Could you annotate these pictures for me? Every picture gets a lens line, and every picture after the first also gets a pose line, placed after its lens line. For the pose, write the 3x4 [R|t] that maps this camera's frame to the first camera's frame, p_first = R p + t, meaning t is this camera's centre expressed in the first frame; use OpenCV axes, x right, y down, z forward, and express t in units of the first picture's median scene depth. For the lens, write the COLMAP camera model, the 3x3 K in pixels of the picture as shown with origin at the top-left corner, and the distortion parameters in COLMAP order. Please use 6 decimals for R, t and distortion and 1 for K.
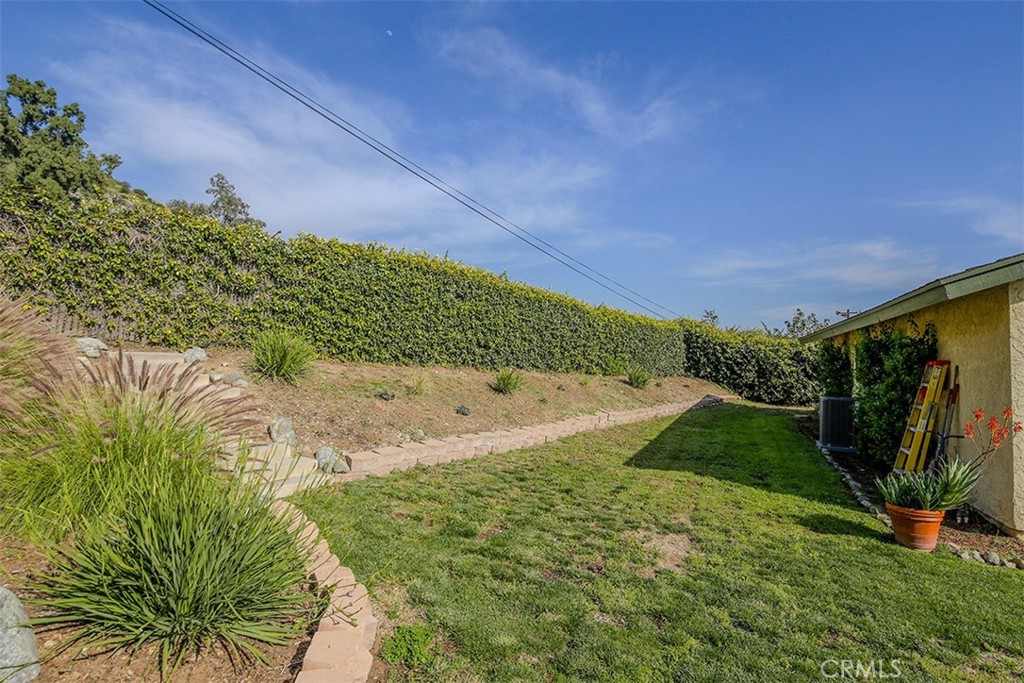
lens RADIAL K [[505.8, 0, 512.4], [0, 505.8, 336.6], [0, 0, 1]] dist [0.000465, -0.002103]
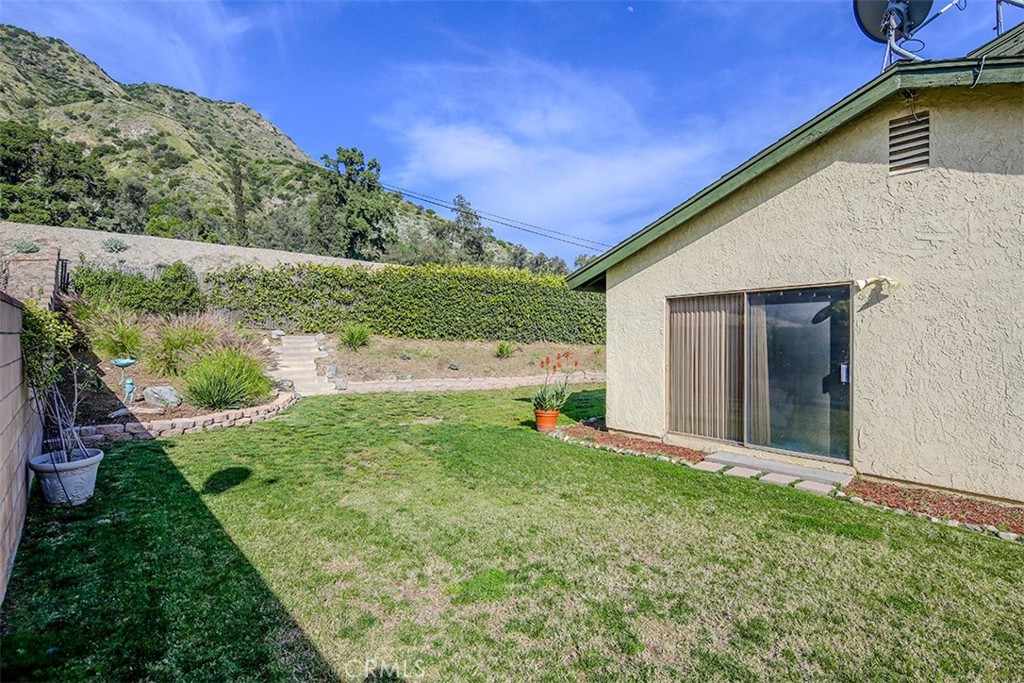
lens RADIAL K [[505.8, 0, 512.2], [0, 505.8, 339.8], [0, 0, 1]] dist [0.000465, -0.002103]
pose [[0.873974, -0.024278, -0.485365, 0.399030], [0.046009, 0.998399, 0.032908, 0.006946], [0.483789, -0.051092, 0.873692, -0.152526]]
